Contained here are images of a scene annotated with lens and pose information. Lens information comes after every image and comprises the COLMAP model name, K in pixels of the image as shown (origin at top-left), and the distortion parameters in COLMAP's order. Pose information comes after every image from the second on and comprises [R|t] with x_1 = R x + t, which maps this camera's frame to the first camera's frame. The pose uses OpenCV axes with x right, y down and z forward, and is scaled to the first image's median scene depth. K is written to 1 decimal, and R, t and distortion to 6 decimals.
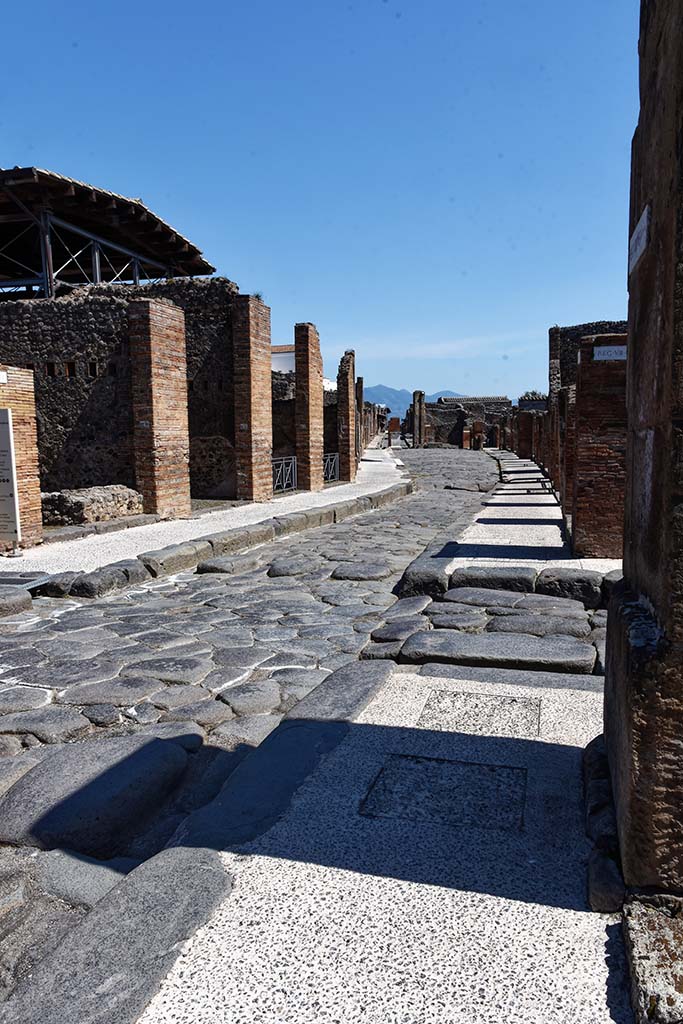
lens RADIAL K [[802.1, 0, 341.5], [0, 802.1, 512.0], [0, 0, 1]] dist [-0.004358, 0.131142]
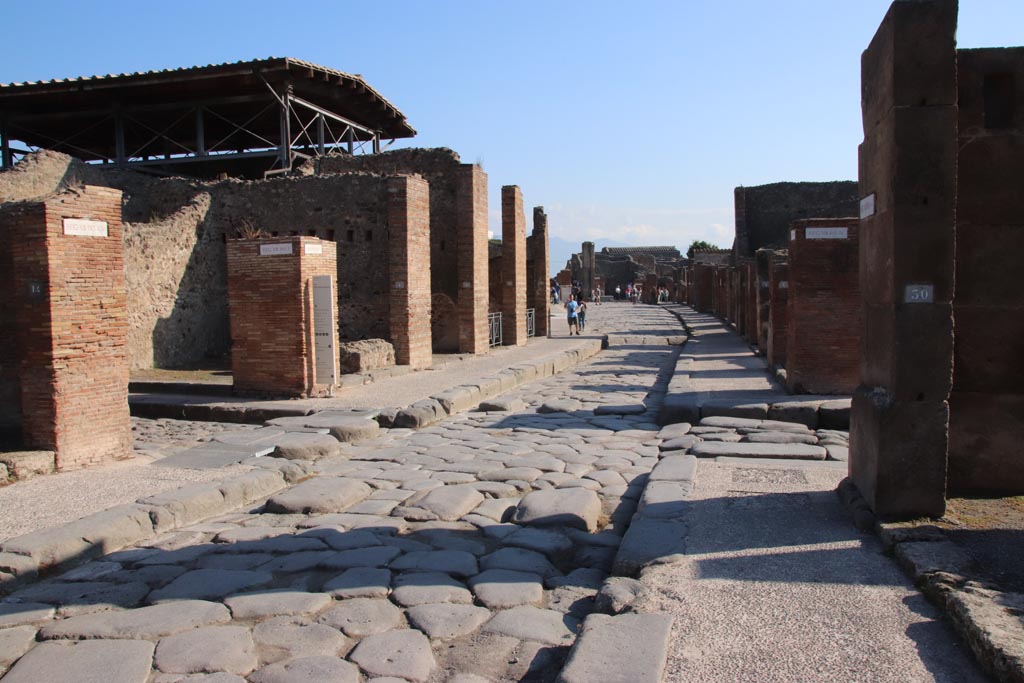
lens RADIAL K [[875.5, 0, 512.0], [0, 875.5, 341.5], [0, 0, 1]] dist [-0.102005, 0.000529]
pose [[0.999731, -0.003729, 0.022909, -0.106445], [0.004494, 0.999431, -0.033430, 0.010907], [-0.022771, 0.033524, 0.999178, -0.204804]]
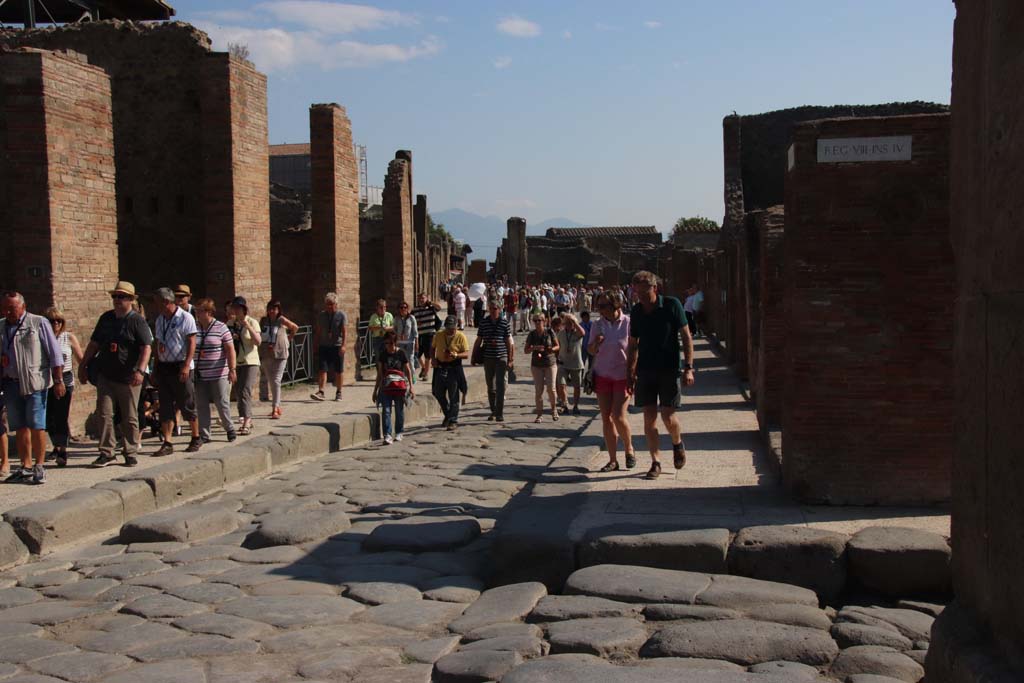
lens RADIAL K [[1272.2, 0, 504.9], [0, 1272.2, 355.7], [0, 0, 1]] dist [0.131612, 0.028639]
pose [[0.996268, -0.006512, 0.086070, 0.004884], [0.010141, 0.999075, -0.041795, -0.007634], [-0.085718, 0.042512, 0.995412, 0.058640]]
